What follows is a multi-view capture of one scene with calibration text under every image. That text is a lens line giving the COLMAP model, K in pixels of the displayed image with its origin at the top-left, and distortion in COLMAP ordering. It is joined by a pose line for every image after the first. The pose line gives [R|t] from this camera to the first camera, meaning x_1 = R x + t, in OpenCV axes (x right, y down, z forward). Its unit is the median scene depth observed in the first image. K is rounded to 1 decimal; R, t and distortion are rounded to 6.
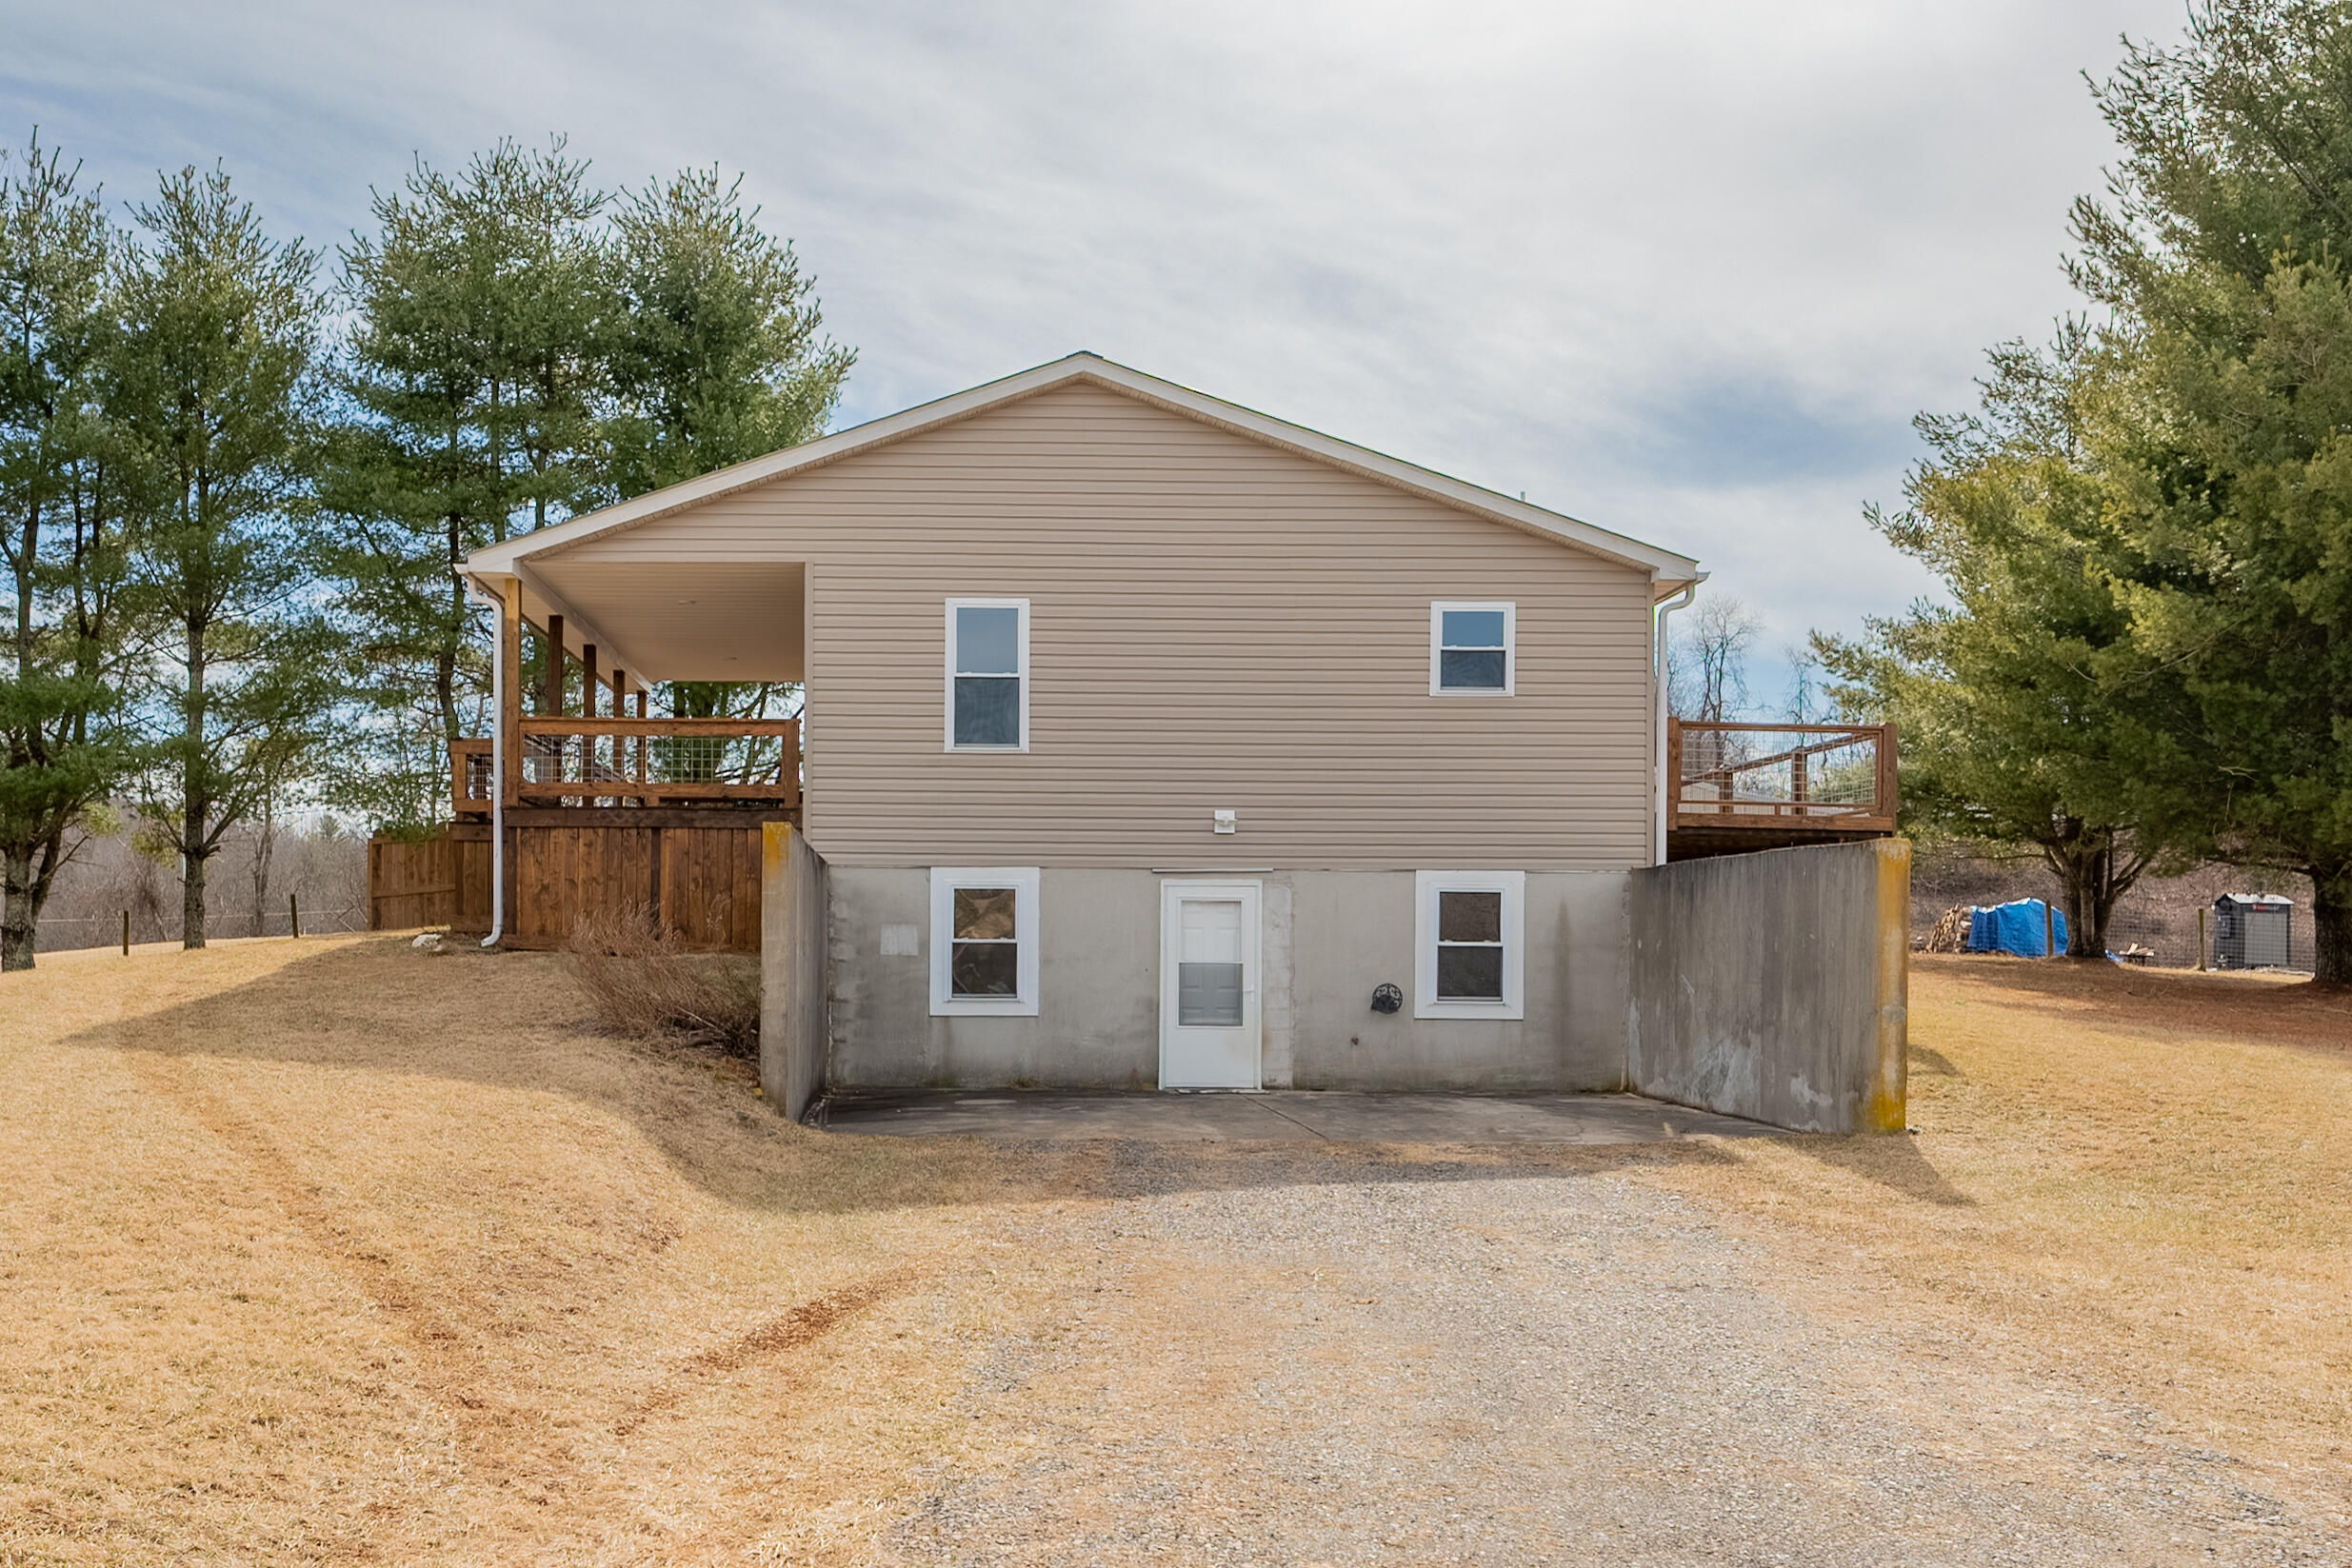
lens RADIAL K [[2077.1, 0, 1071.6], [0, 2077.1, 923.3], [0, 0, 1]] dist [-0.002719, -0.007703]
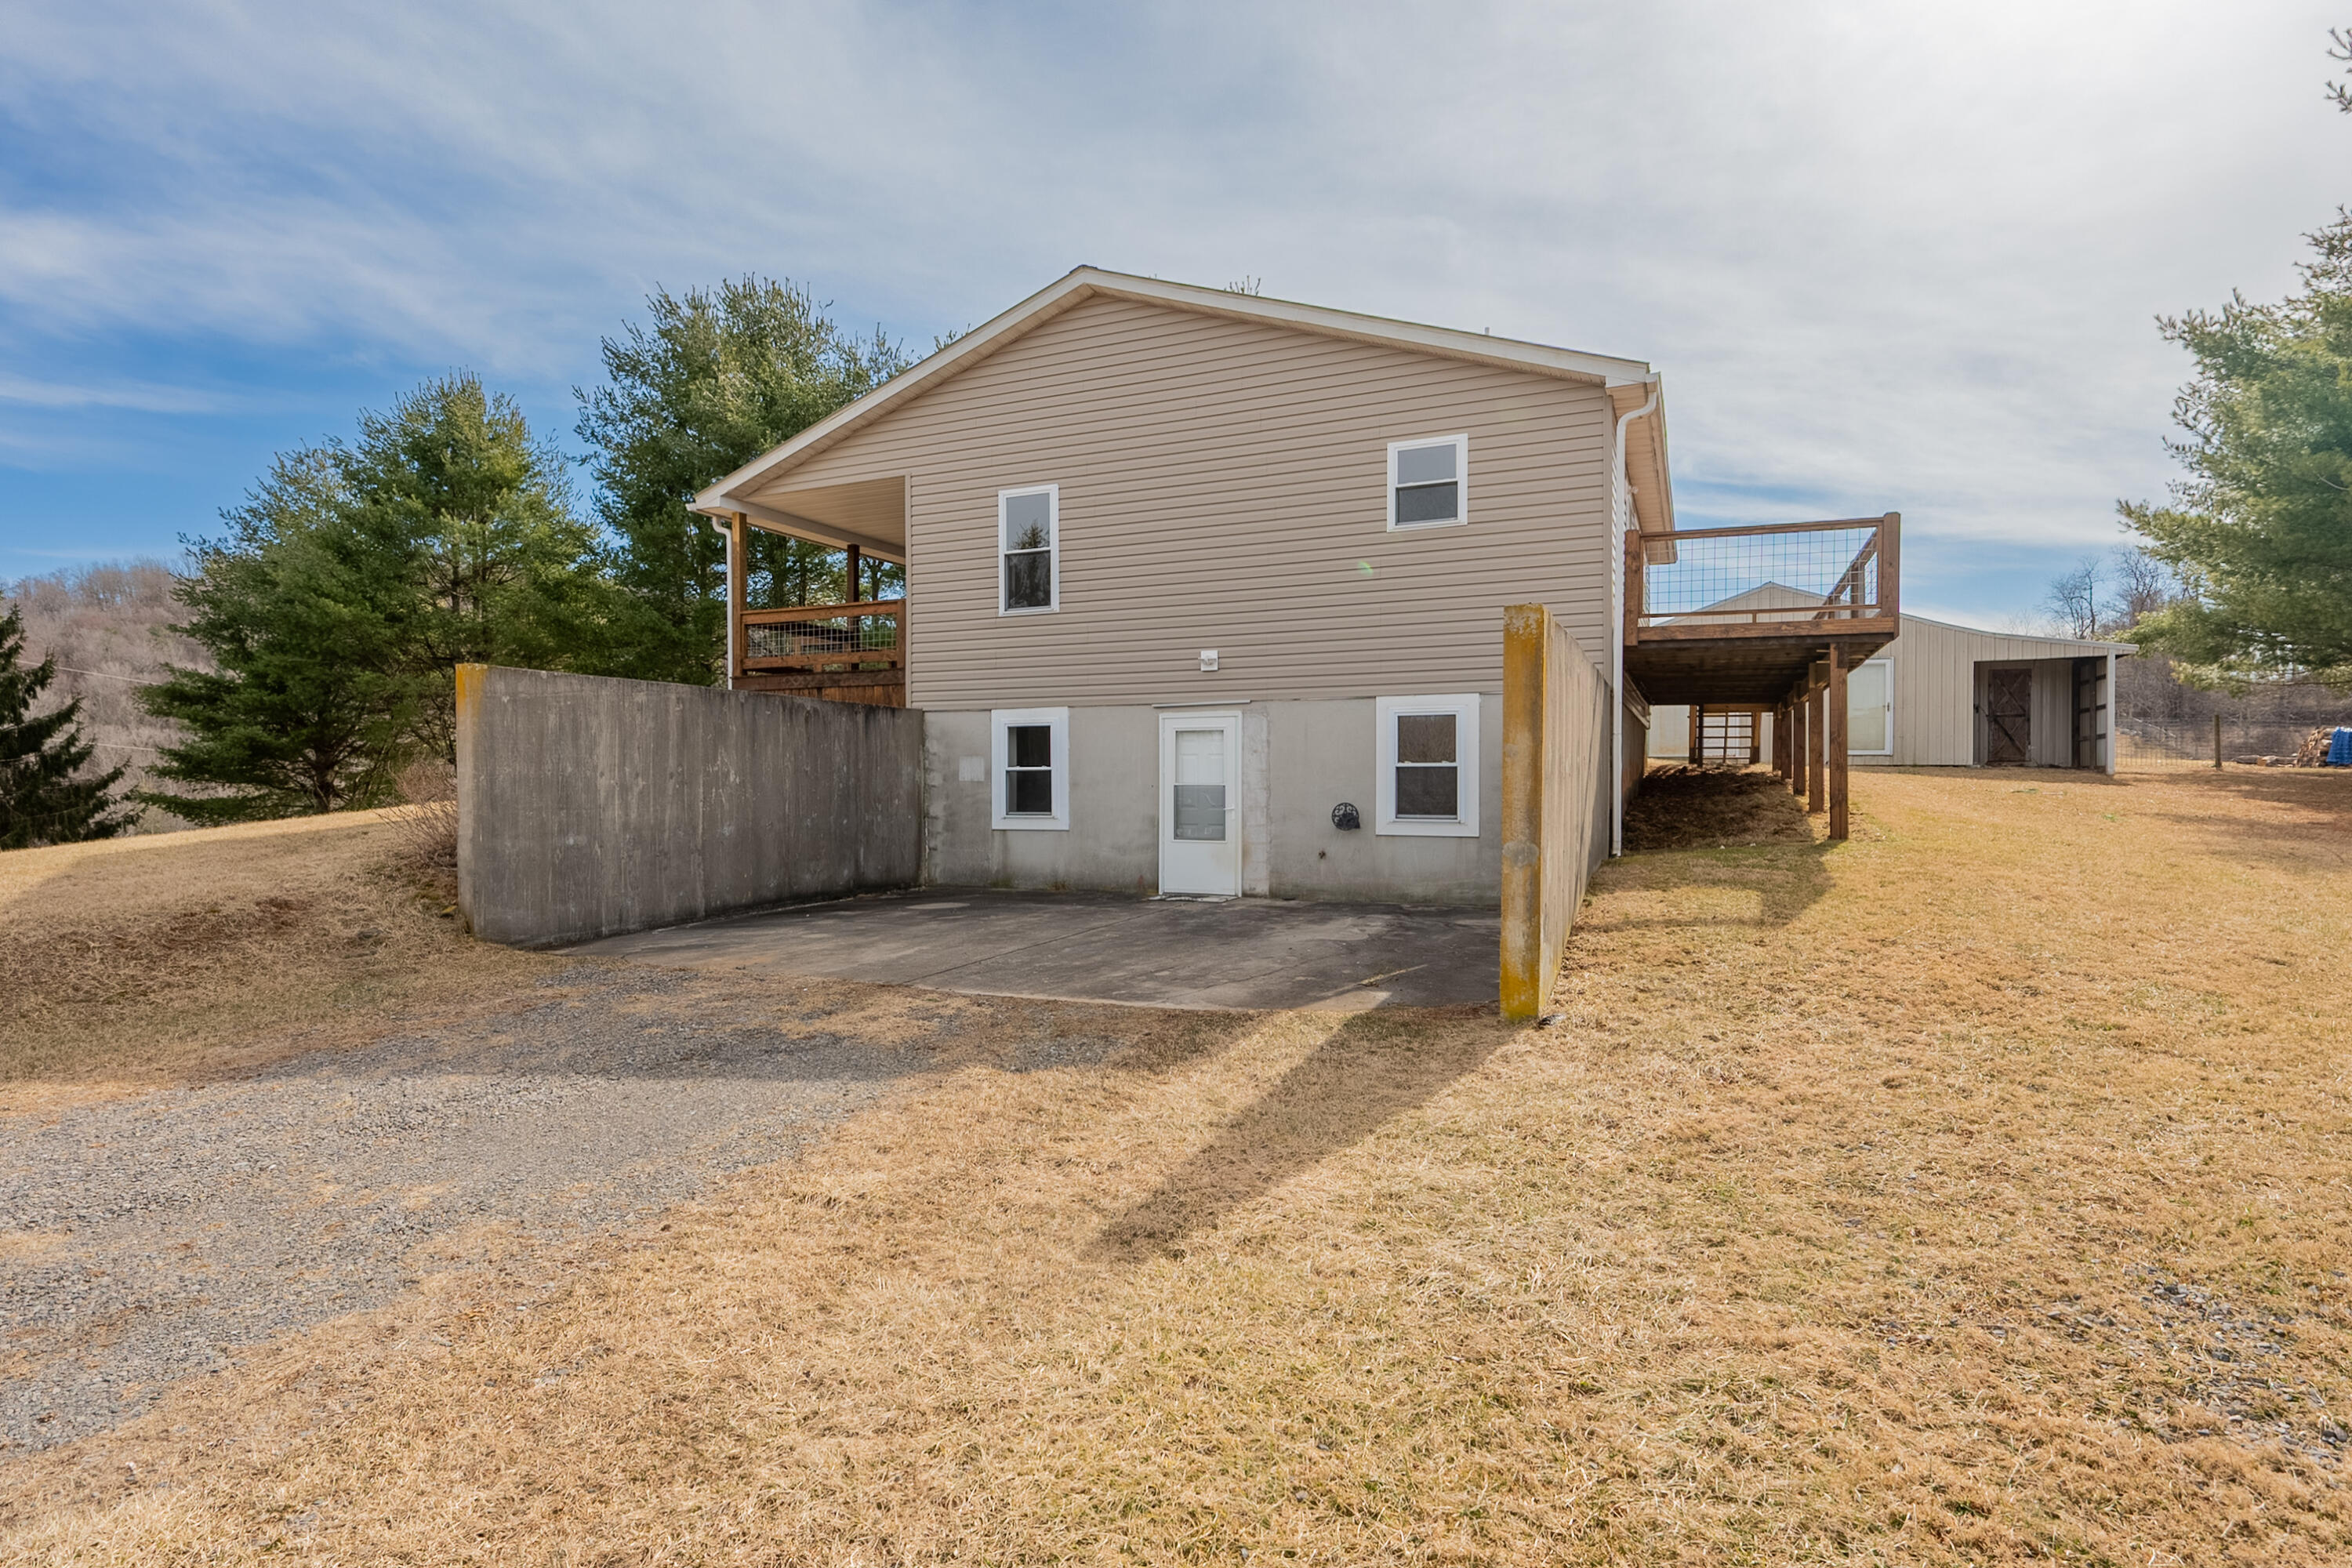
lens RADIAL K [[1143.8, 0, 1192.2], [0, 1143.8, 778.3], [0, 0, 1]] dist [-0.001073, 0.000137]
pose [[0.914501, -0.011256, -0.404428, 0.317541], [0.017156, 0.999793, 0.010967, 0.008435], [0.404220, -0.016968, 0.914504, 0.422737]]
